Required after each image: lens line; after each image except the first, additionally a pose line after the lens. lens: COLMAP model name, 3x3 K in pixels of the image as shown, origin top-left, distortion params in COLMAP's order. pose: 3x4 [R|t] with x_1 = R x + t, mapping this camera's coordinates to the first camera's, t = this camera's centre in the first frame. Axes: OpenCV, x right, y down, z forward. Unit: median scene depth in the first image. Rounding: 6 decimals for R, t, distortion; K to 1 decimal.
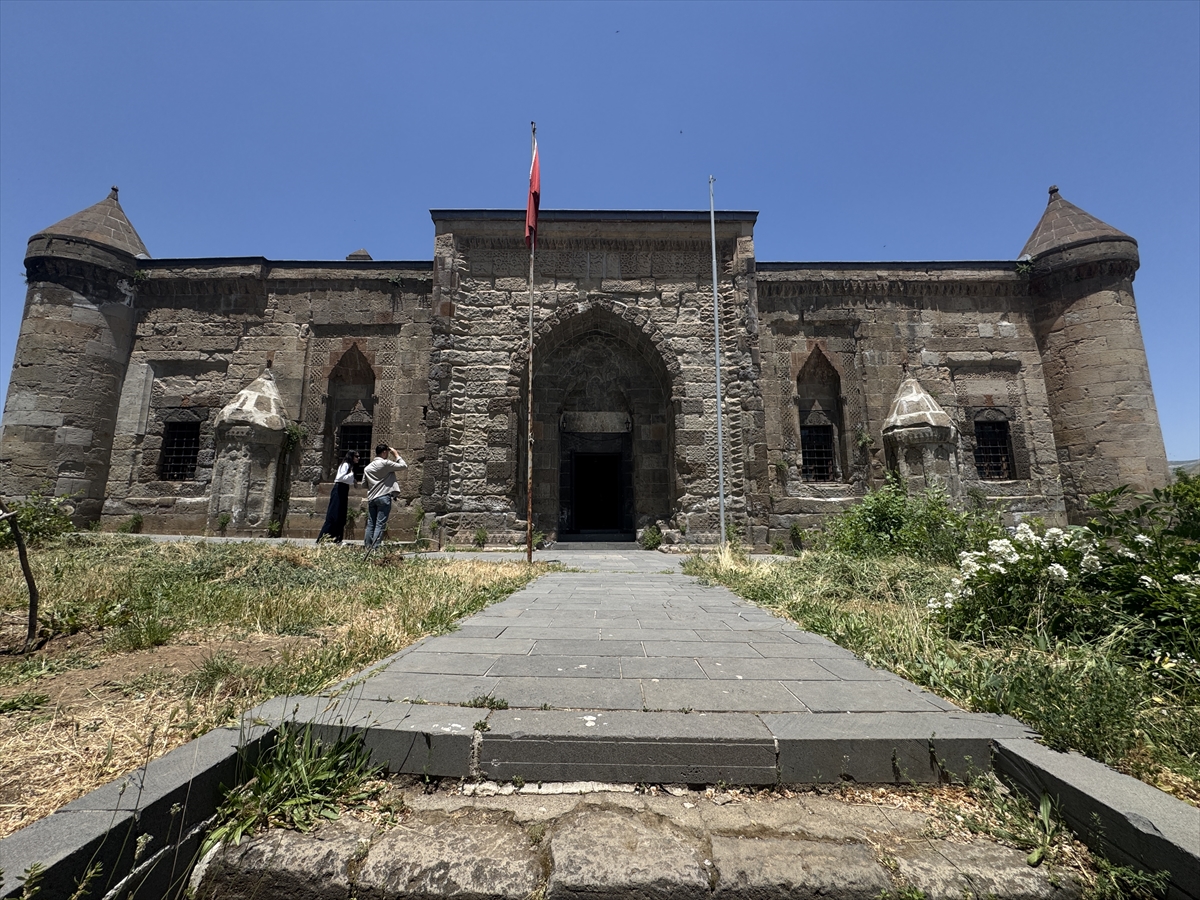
lens RADIAL K [[479.9, 0, 600.0], [0, 479.9, 450.0], [0, 0, 1]] dist [-0.000028, -0.000003]
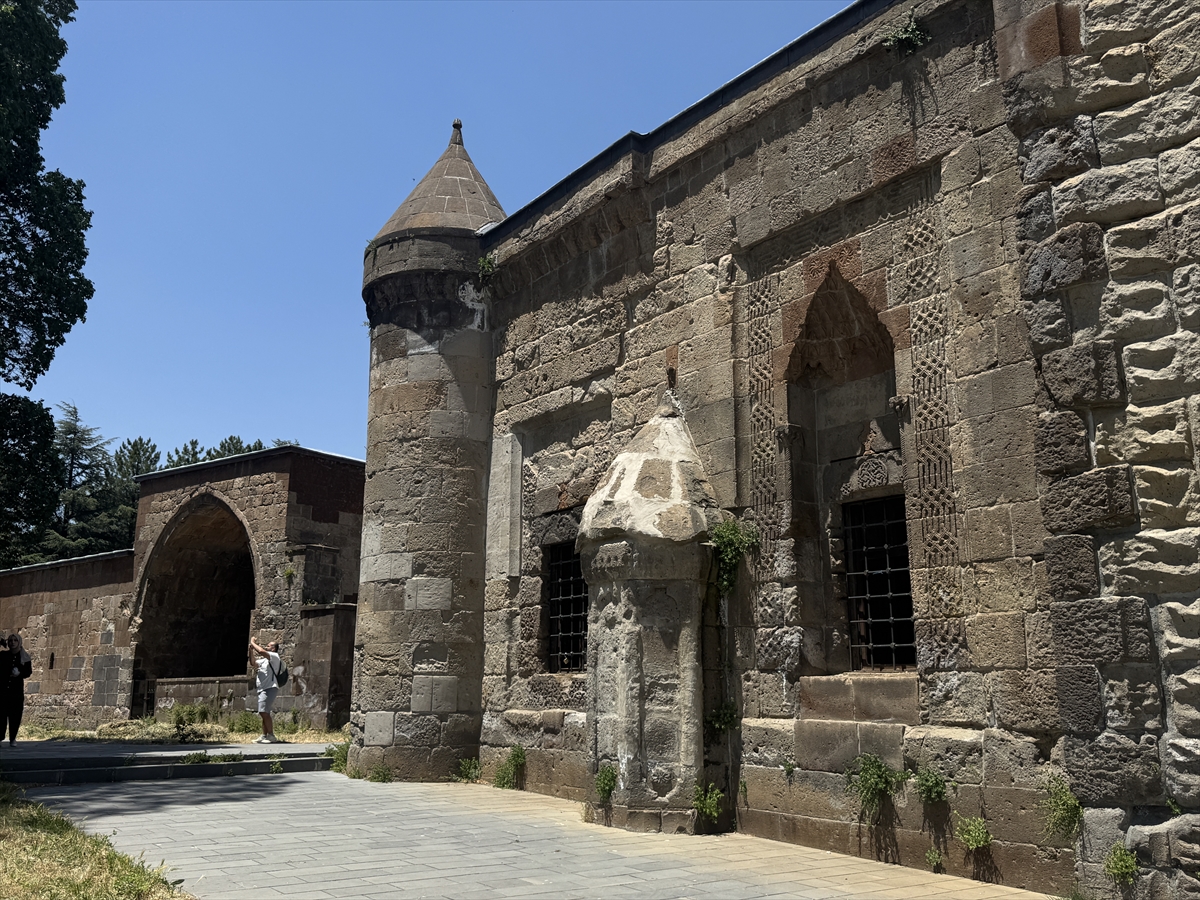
lens RADIAL K [[1052.3, 0, 600.0], [0, 1052.3, 450.0], [0, 0, 1]] dist [0.142422, -0.248571]
pose [[0.583989, -0.169379, -0.793894, -0.024403], [0.123468, 0.985144, -0.119360, -0.020222], [0.802317, -0.028315, 0.596226, 0.427826]]
